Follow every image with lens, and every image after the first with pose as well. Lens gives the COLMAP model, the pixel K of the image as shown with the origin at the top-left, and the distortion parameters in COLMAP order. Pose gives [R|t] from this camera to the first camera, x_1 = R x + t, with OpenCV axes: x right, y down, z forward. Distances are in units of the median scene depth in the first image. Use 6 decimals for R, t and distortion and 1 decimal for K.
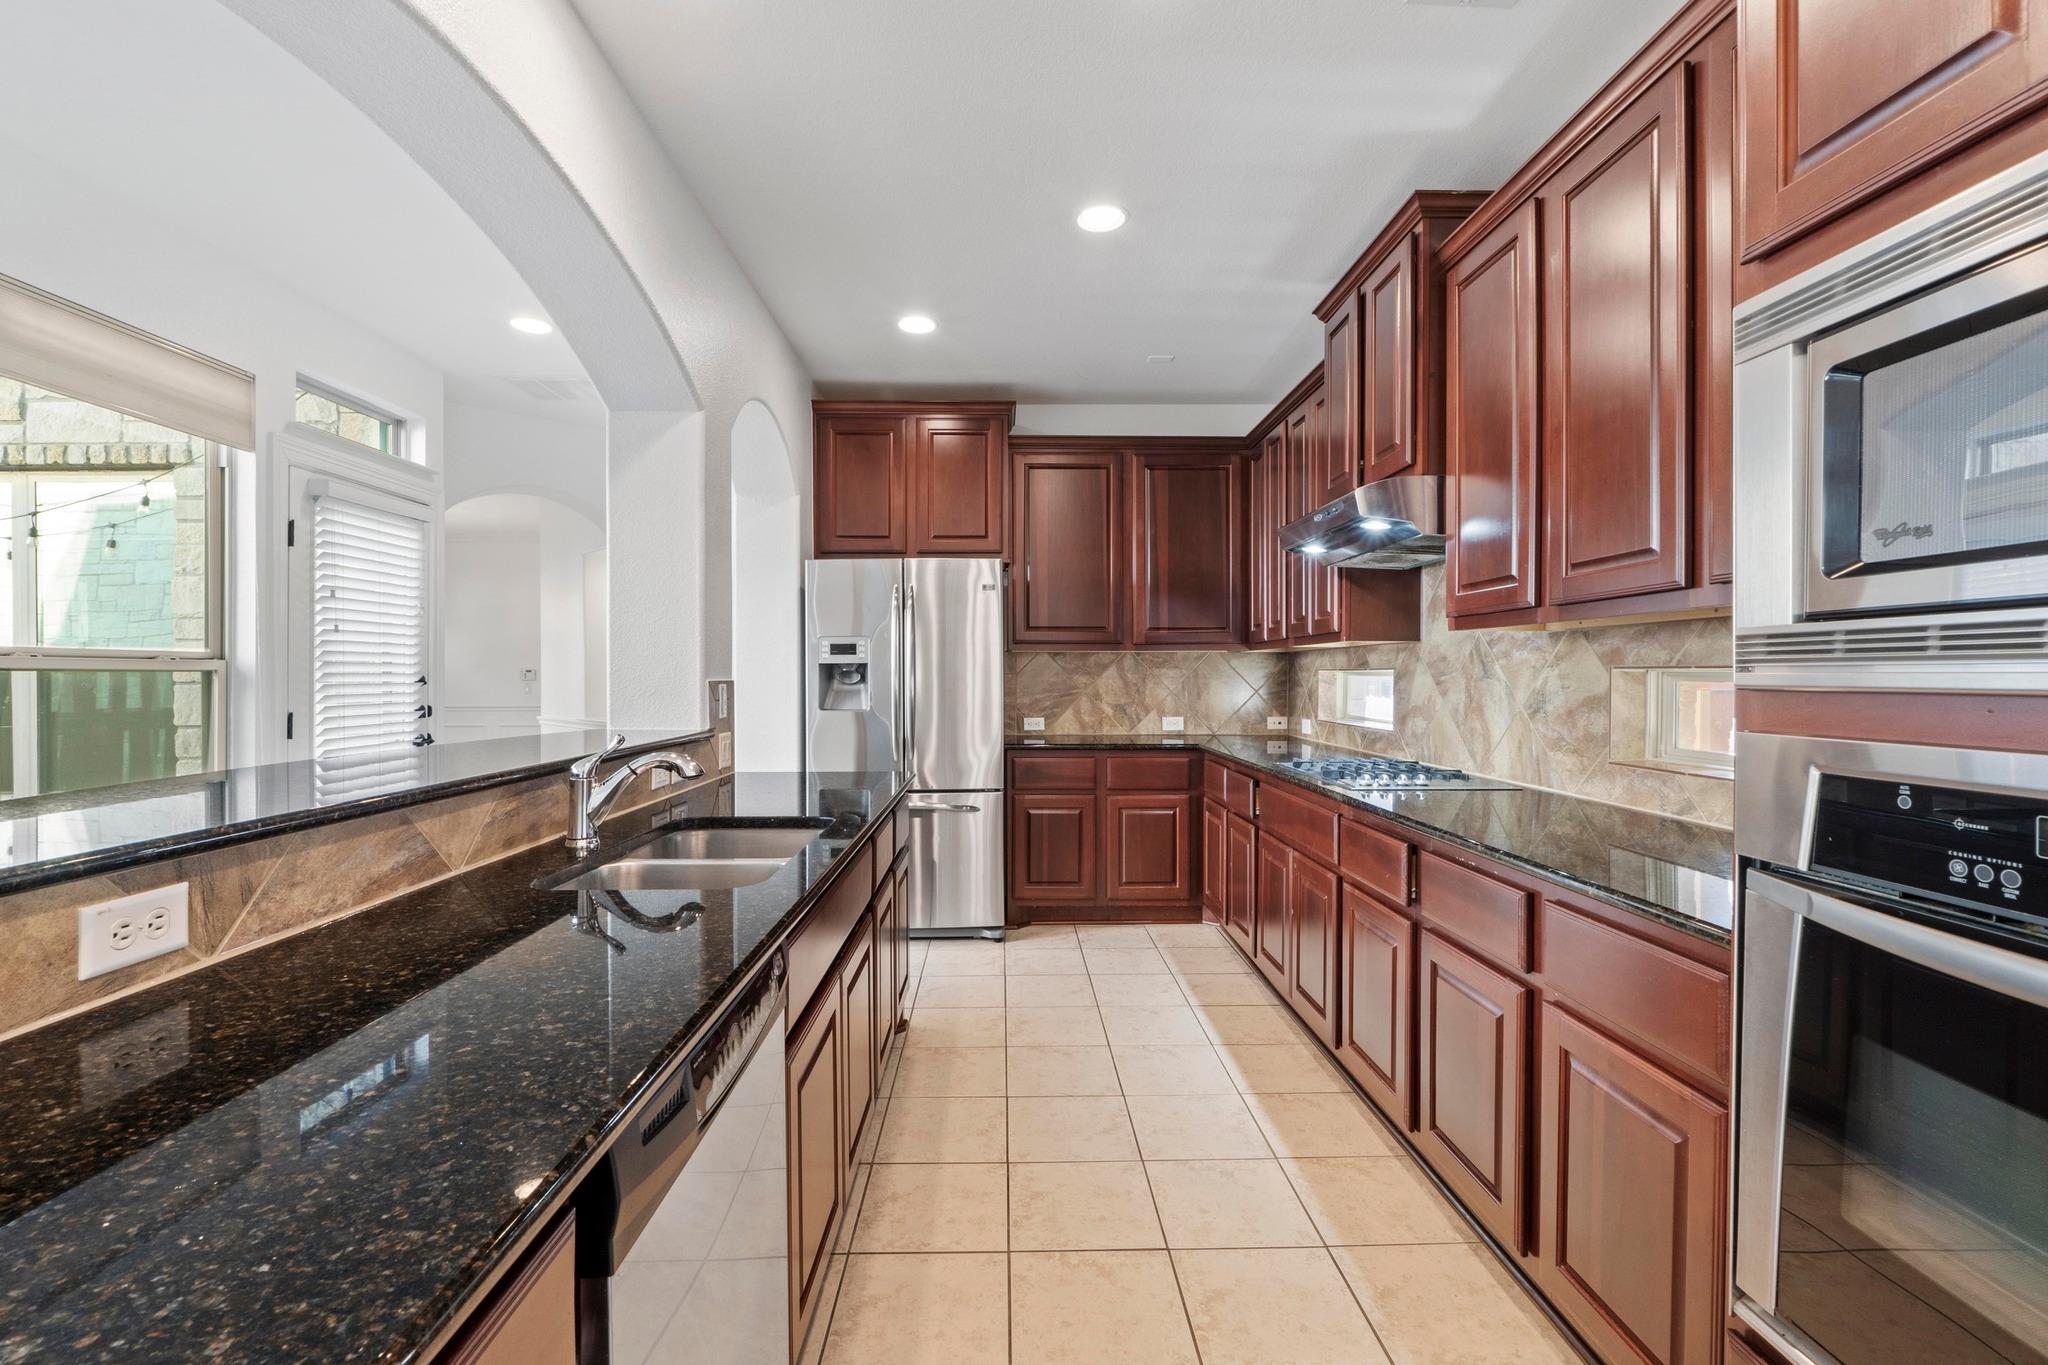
lens RADIAL K [[881.3, 0, 1020.1], [0, 881.3, 678.4], [0, 0, 1]] dist [-0.004256, 0.000151]
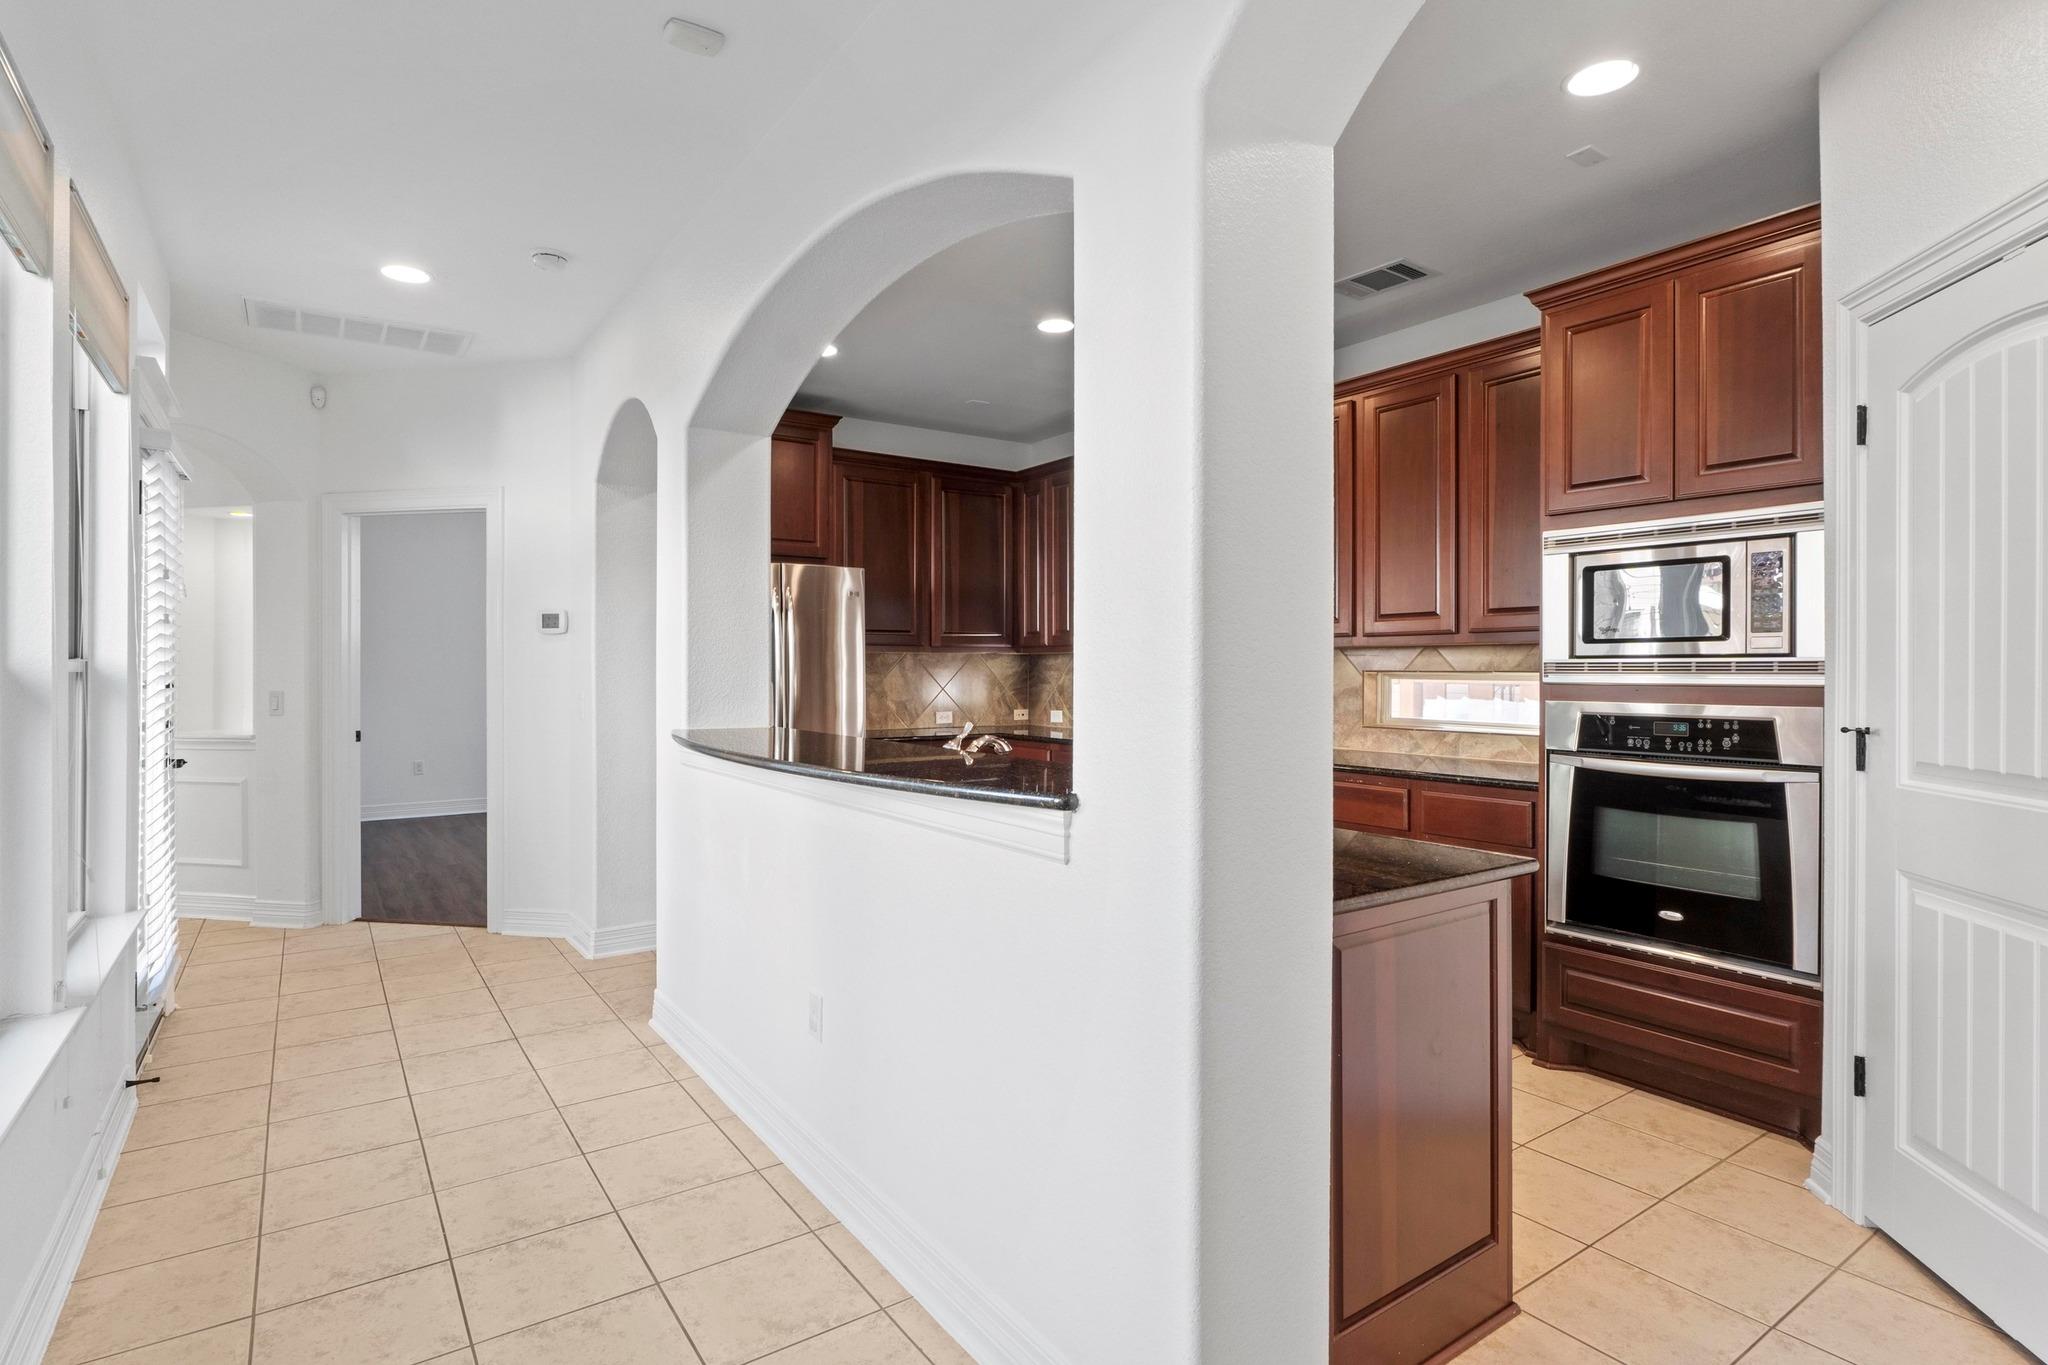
lens RADIAL K [[1040.2, 0, 1019.7], [0, 1040.2, 676.1], [0, 0, 1]] dist [0.006867, 0.000530]
pose [[0.828809, -0.003619, 0.559521, -1.916376], [0.002253, 0.999993, 0.003130, -0.020469], [-0.559528, -0.001333, 0.828811, -0.580873]]
